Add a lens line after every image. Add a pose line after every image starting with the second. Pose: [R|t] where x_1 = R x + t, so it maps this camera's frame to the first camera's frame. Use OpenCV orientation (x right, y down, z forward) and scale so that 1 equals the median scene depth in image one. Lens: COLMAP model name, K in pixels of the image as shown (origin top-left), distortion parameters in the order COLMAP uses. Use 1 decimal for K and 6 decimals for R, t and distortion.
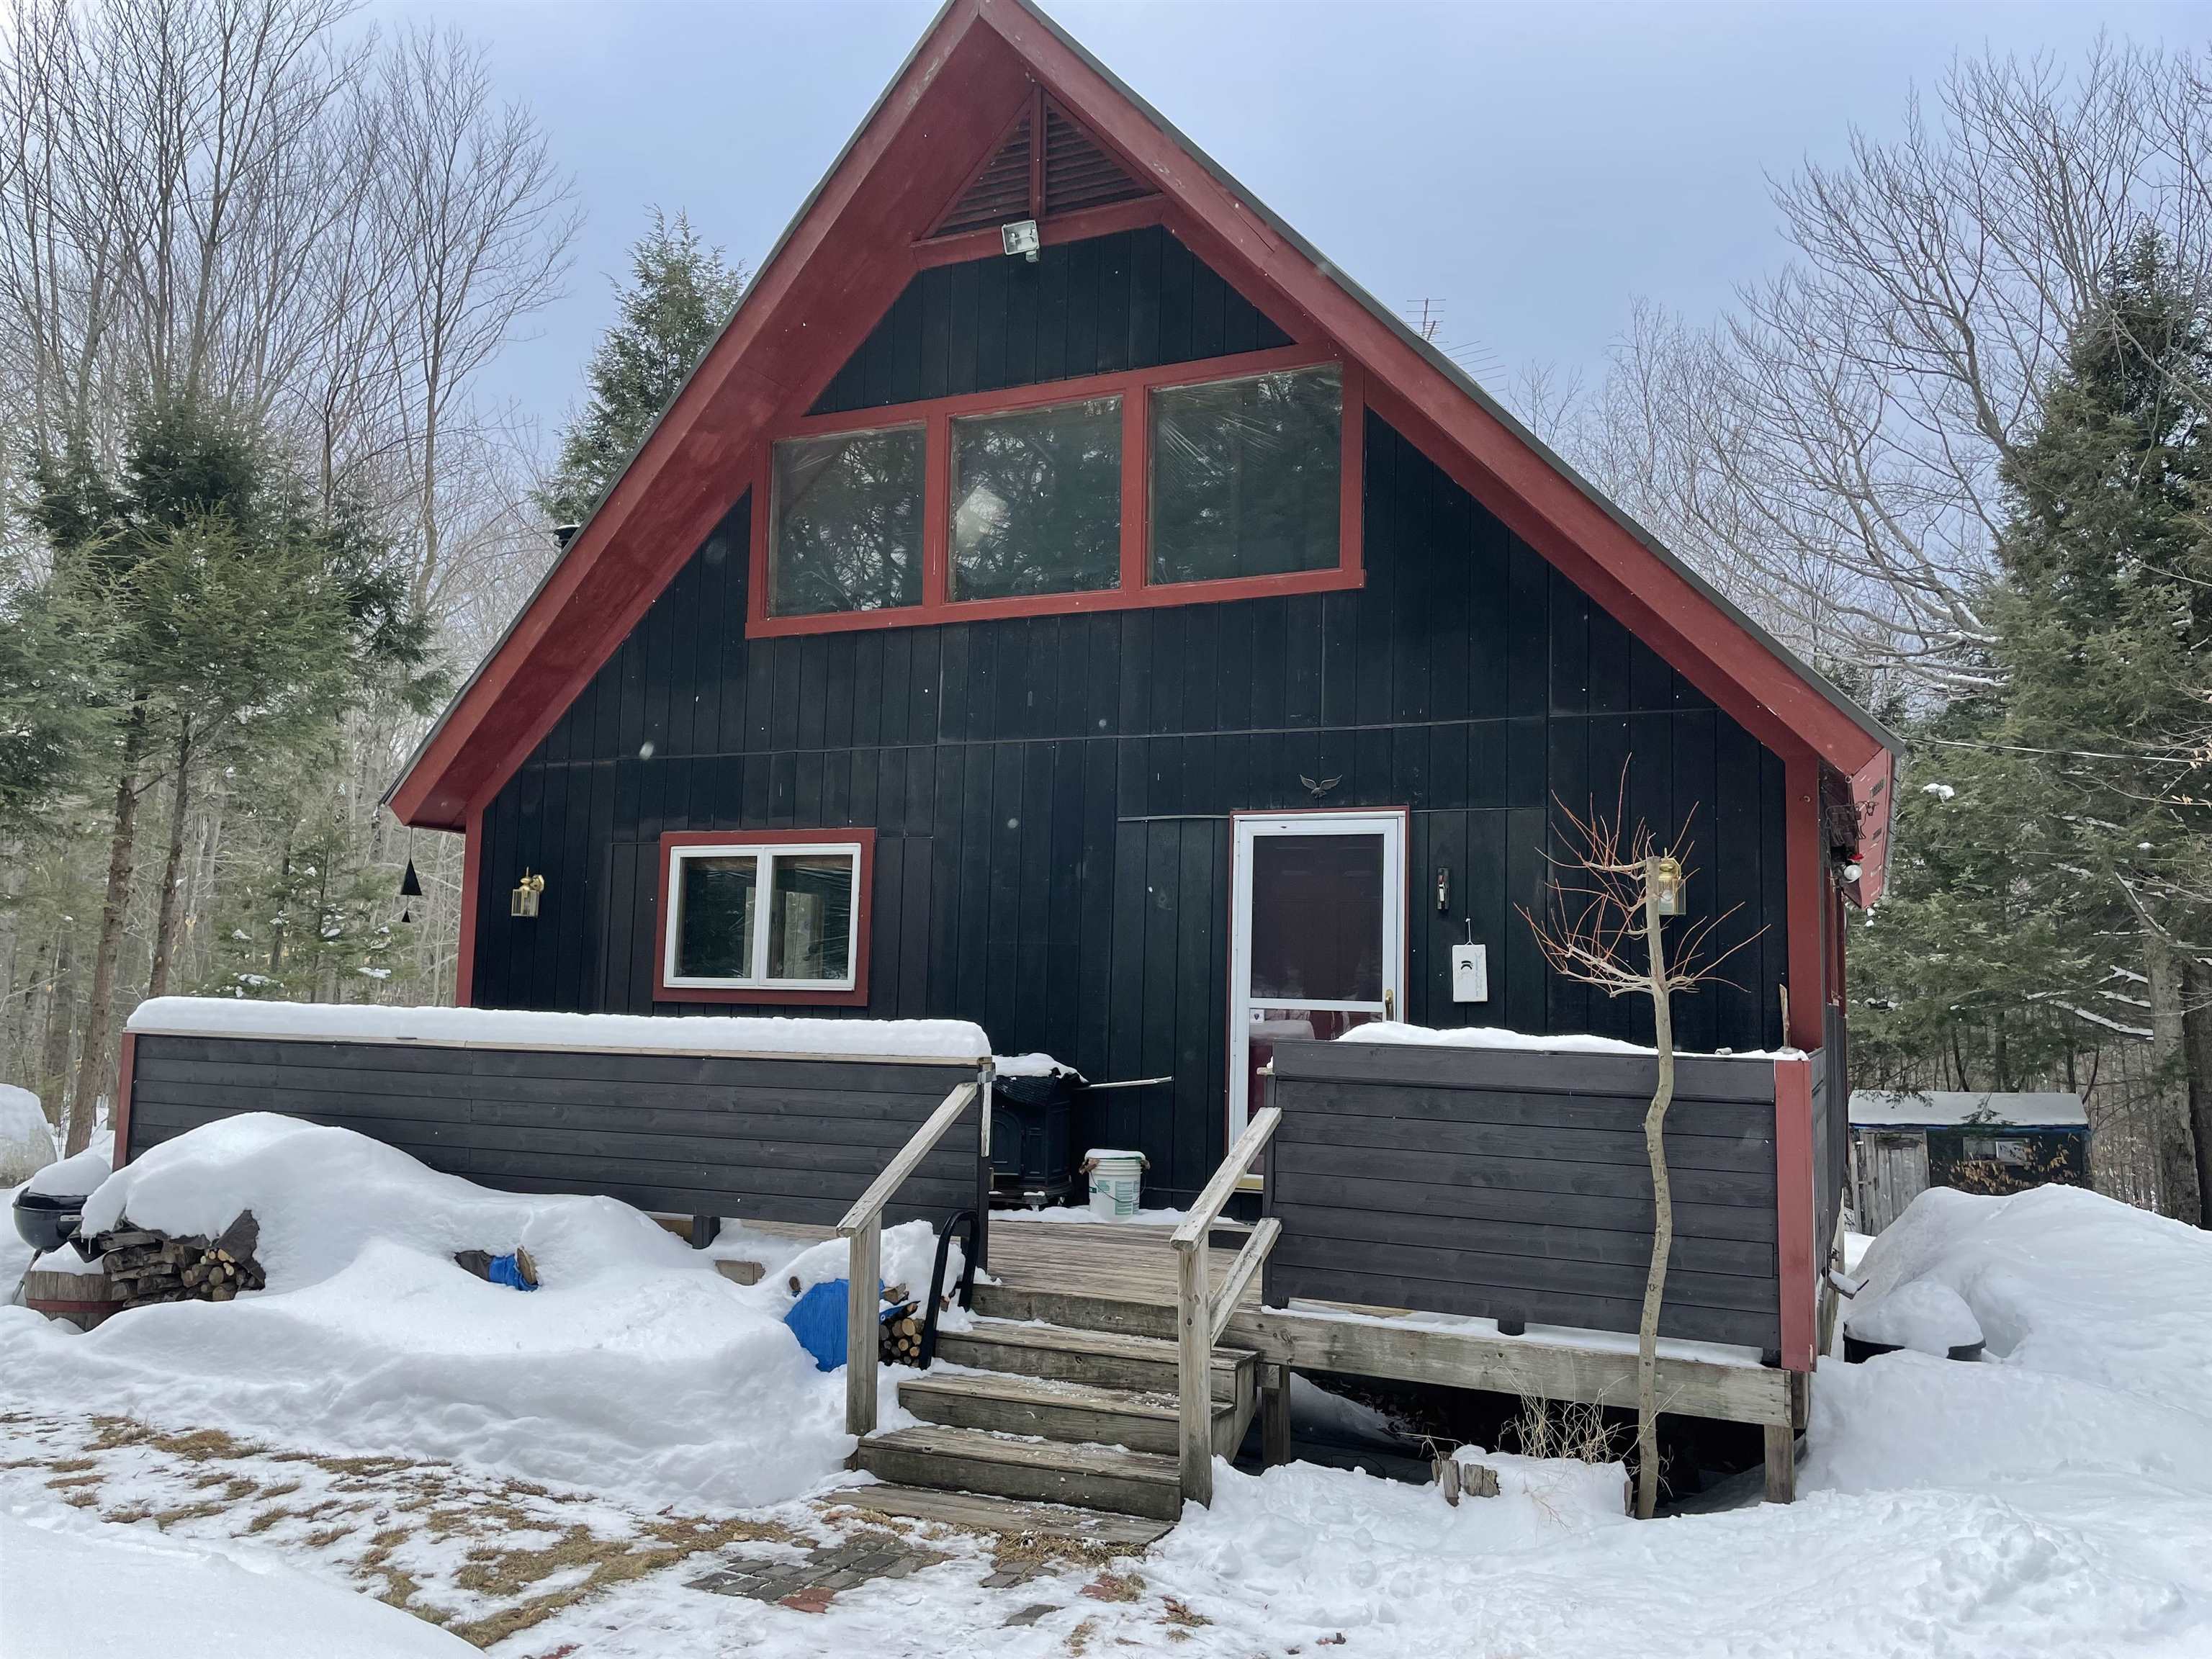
lens RADIAL K [[1669.7, 0, 1100.8], [0, 1669.7, 841.1], [0, 0, 1]] dist [0.082089, -0.112009]
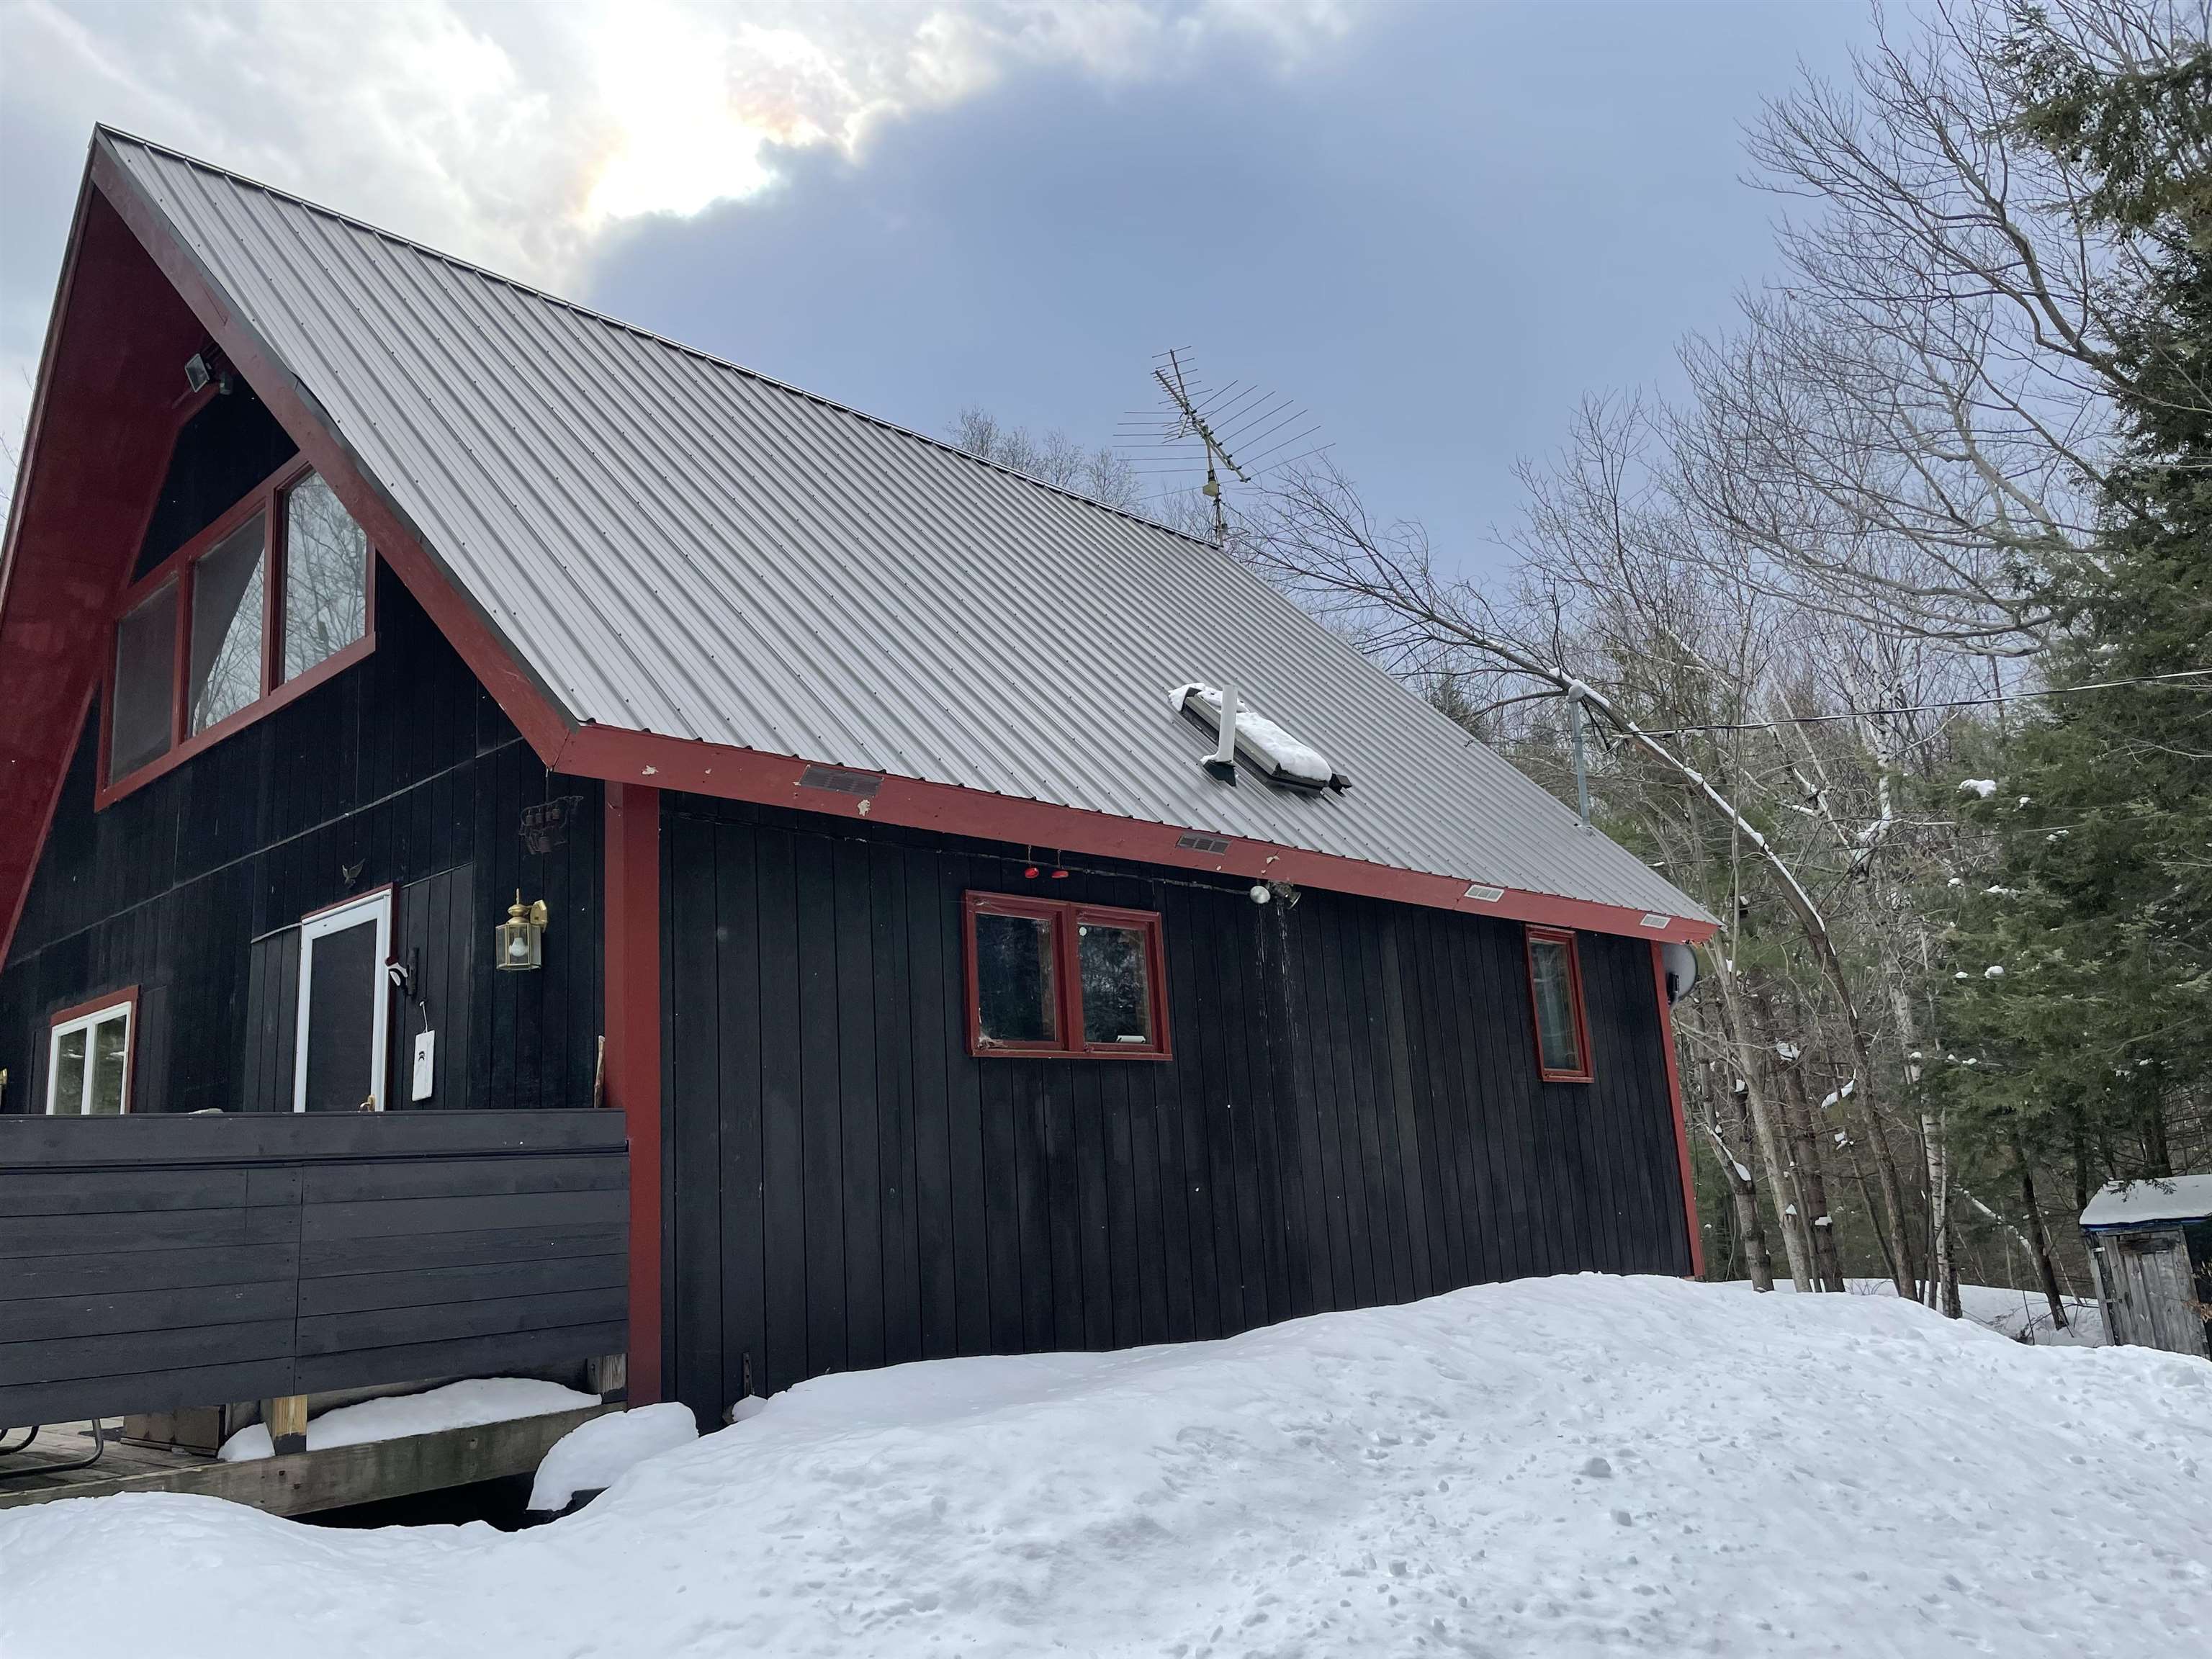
lens RADIAL K [[1669.7, 0, 1100.8], [0, 1669.7, 841.1], [0, 0, 1]] dist [0.082089, -0.112009]
pose [[0.940530, -0.144773, -0.307317, 1.157497], [0.111724, 0.986143, -0.122634, 0.153660], [0.320813, 0.081007, 0.943672, 0.420251]]
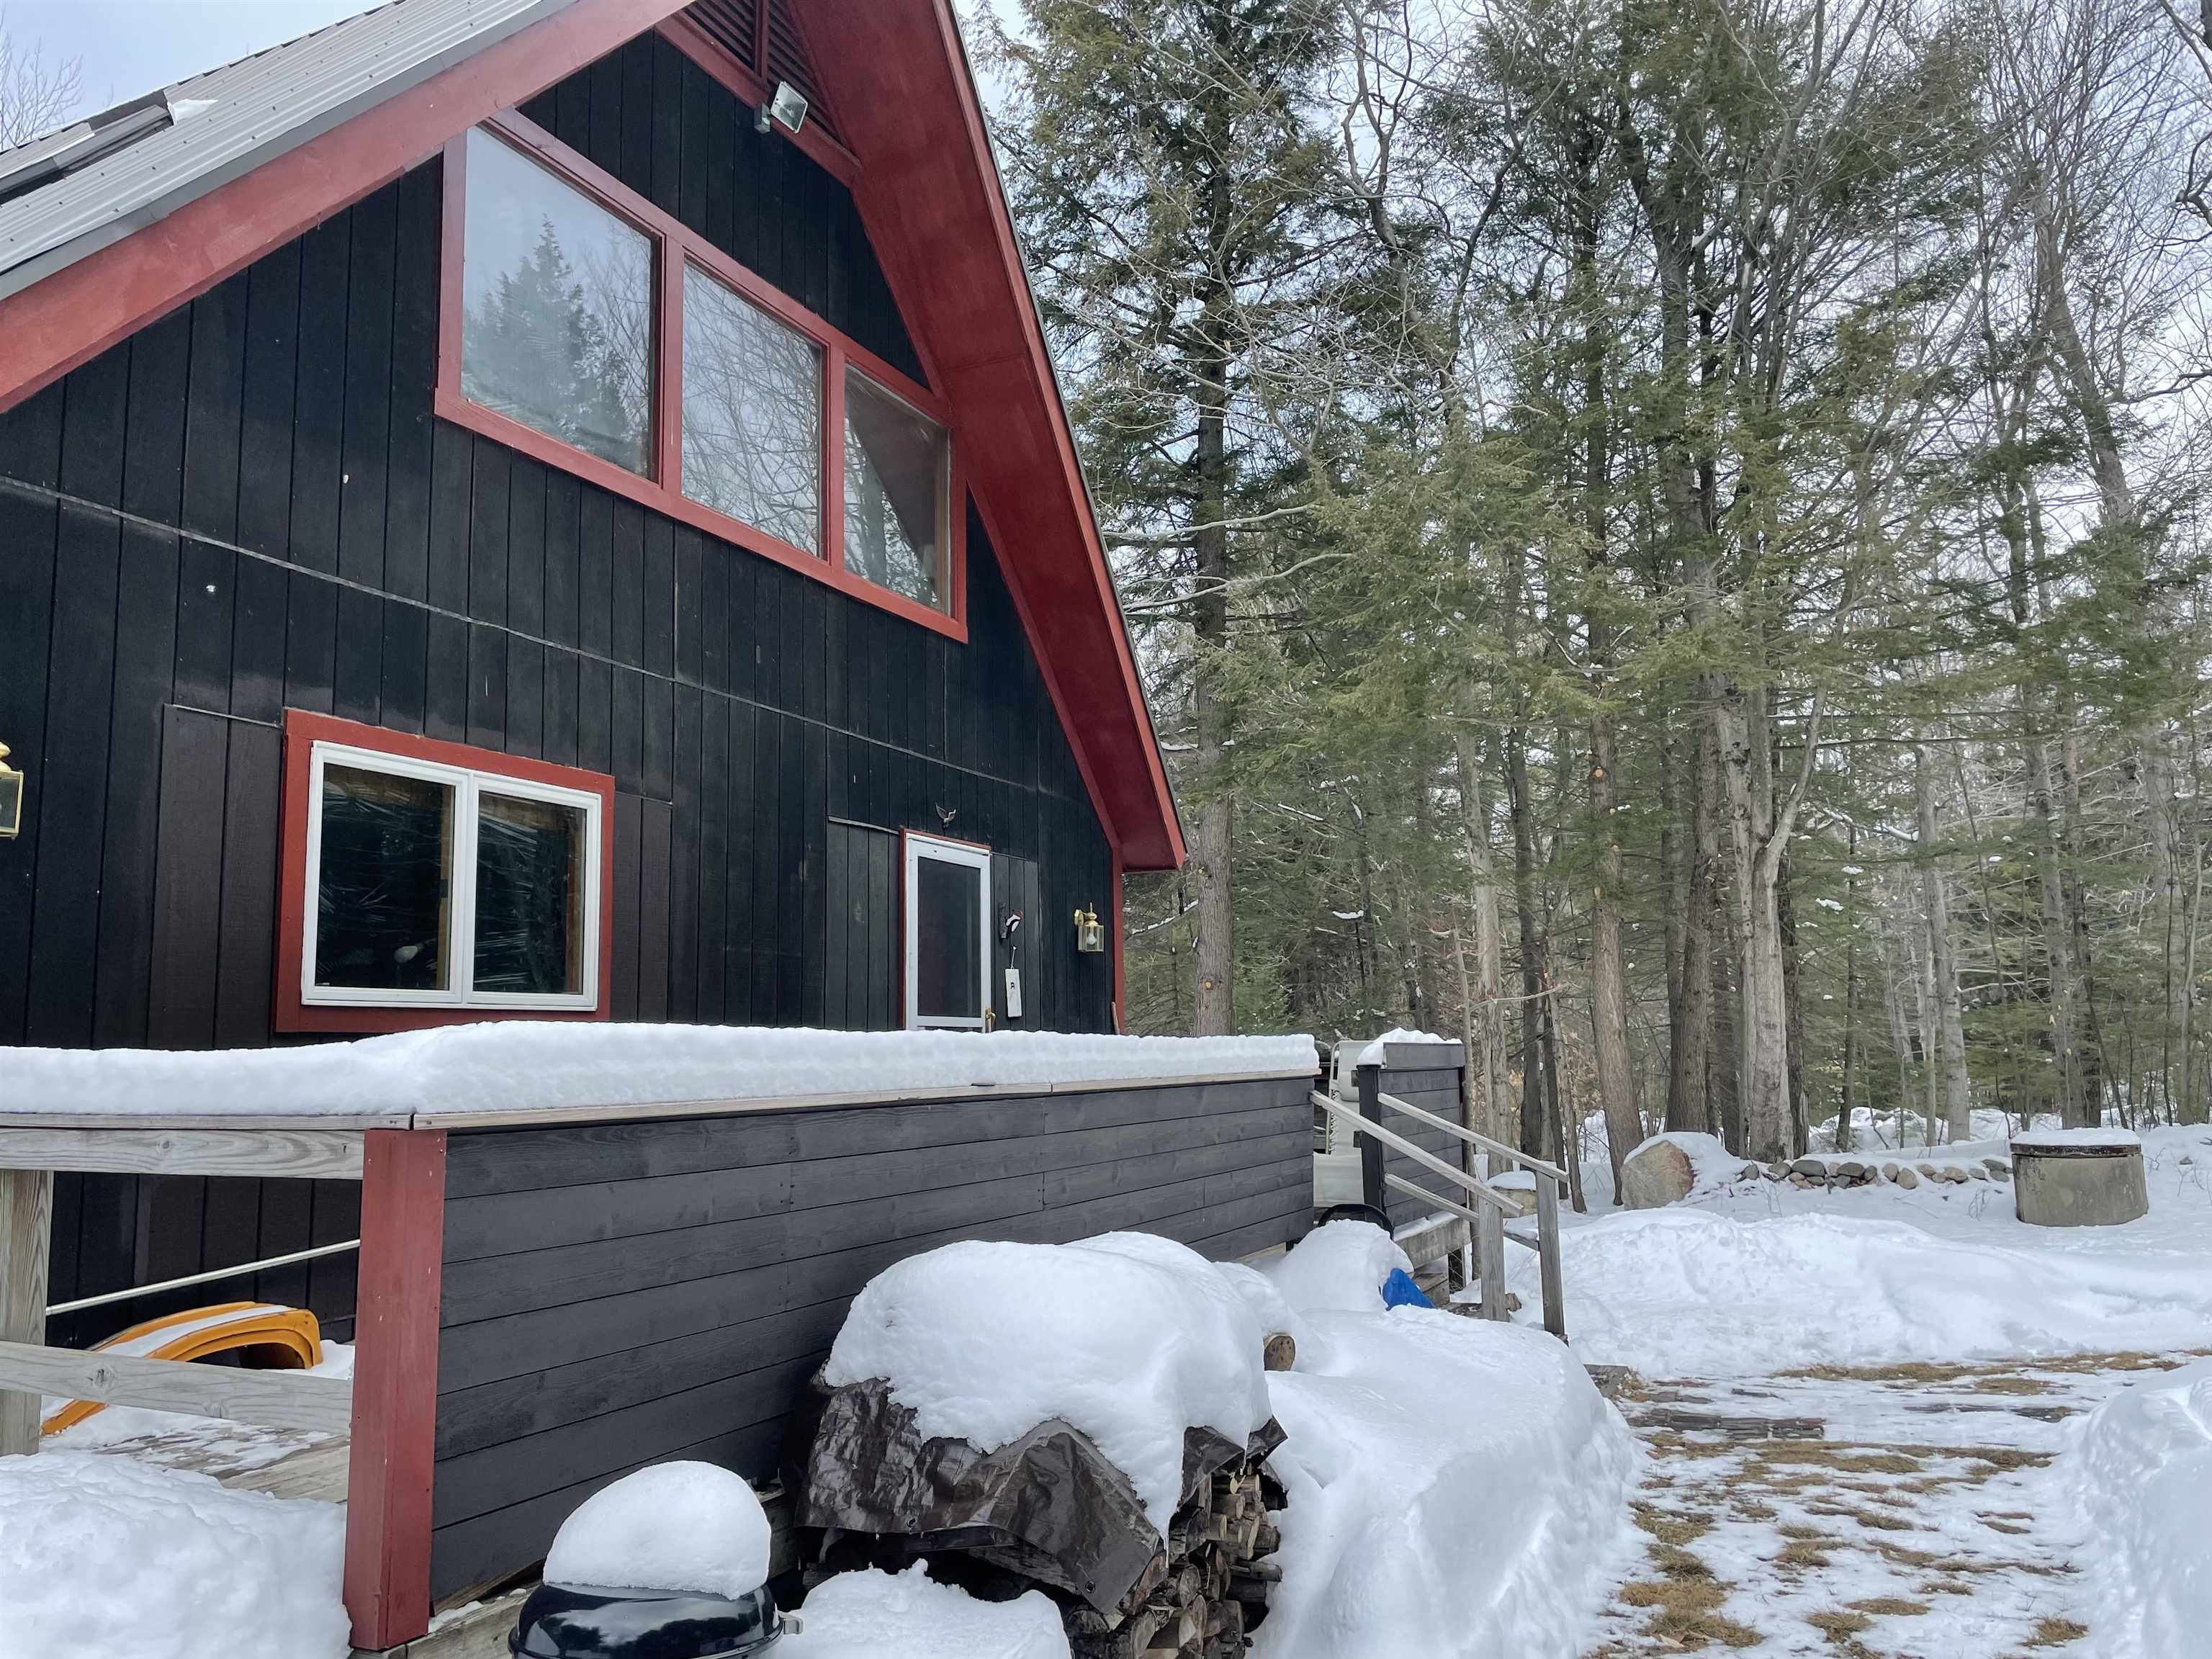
lens RADIAL K [[1669.7, 0, 1100.8], [0, 1669.7, 841.1], [0, 0, 1]] dist [0.082089, -0.112009]
pose [[0.013953, 0.099603, 0.994929, -1.373766], [-0.082650, 0.991736, -0.098124, 0.117582], [-0.996481, -0.080862, 0.022070, 1.301302]]
